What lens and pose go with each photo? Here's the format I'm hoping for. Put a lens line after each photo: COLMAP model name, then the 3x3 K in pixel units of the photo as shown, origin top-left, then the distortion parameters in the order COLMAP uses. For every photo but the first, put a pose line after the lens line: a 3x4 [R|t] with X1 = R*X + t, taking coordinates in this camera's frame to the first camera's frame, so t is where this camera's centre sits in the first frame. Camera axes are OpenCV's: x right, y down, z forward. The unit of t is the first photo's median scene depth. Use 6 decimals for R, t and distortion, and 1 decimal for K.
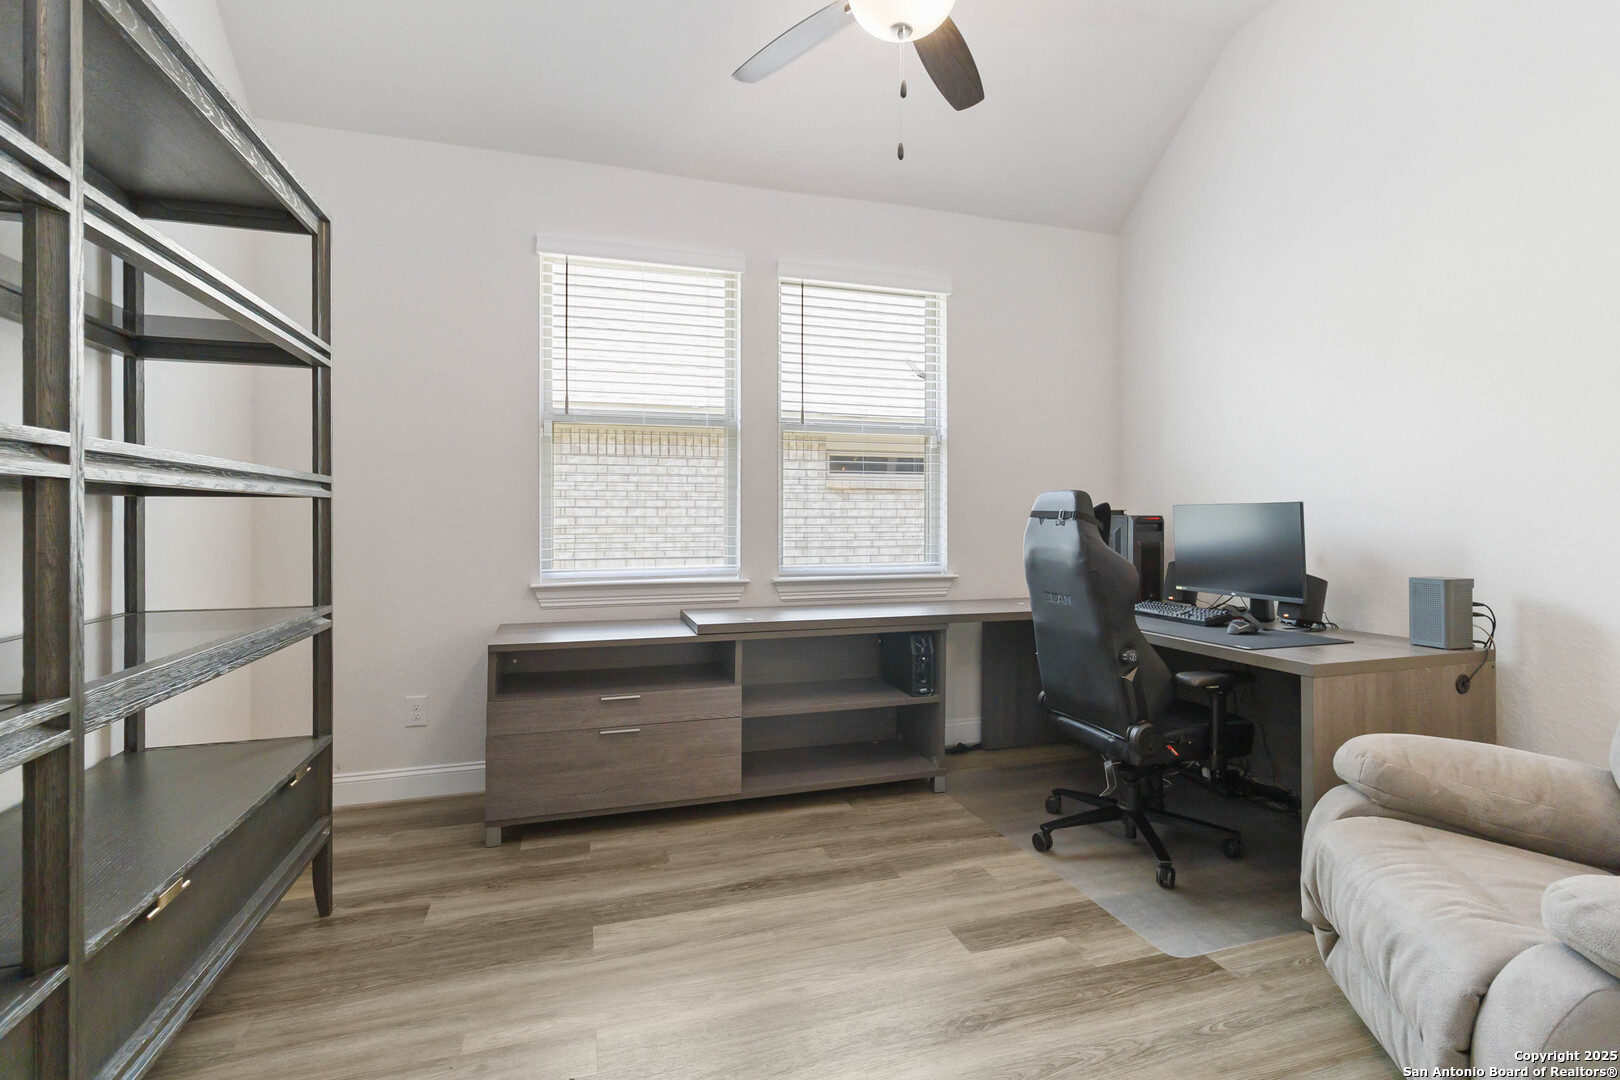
lens RADIAL K [[756.5, 0, 821.9], [0, 756.5, 529.9], [0, 0, 1]] dist [0.004995, -0.001041]
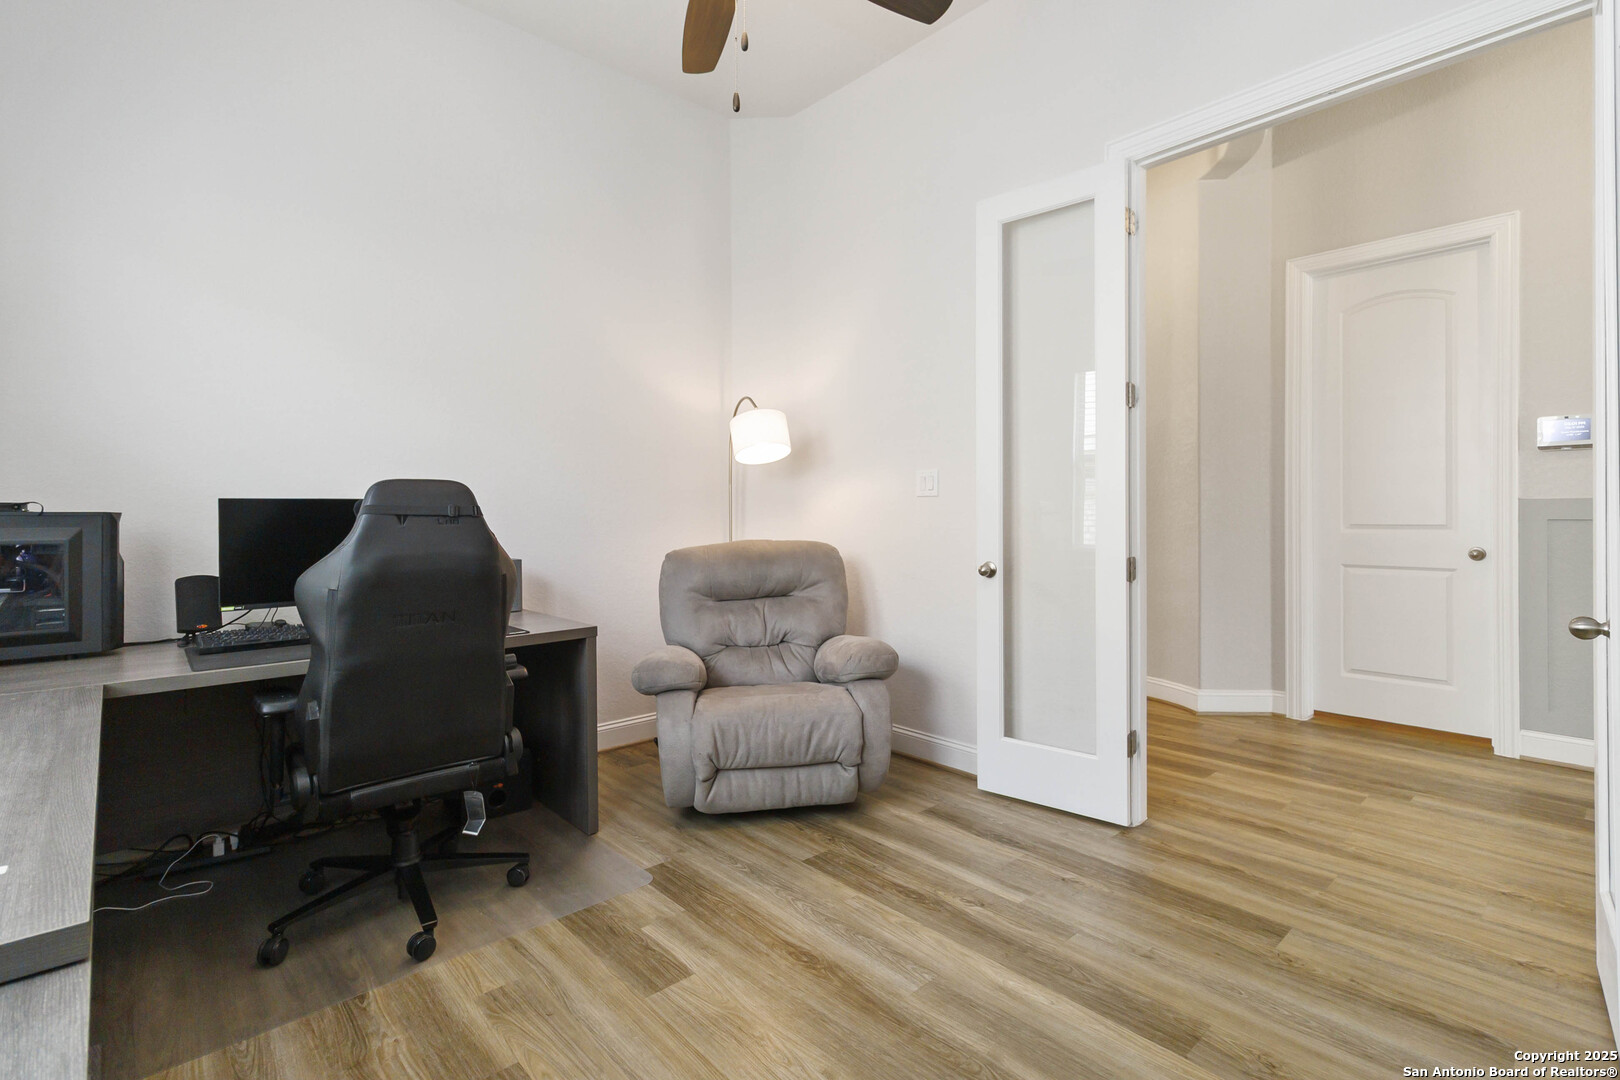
lens RADIAL K [[756.5, 0, 810.1], [0, 756.5, 531.5], [0, 0, 1]] dist [0.004995, -0.001041]
pose [[-0.433513, -0.016561, 0.900995, -0.580786], [0.005675, 0.999761, 0.021106, -0.011891], [-0.901129, 0.014263, -0.433316, 1.039870]]
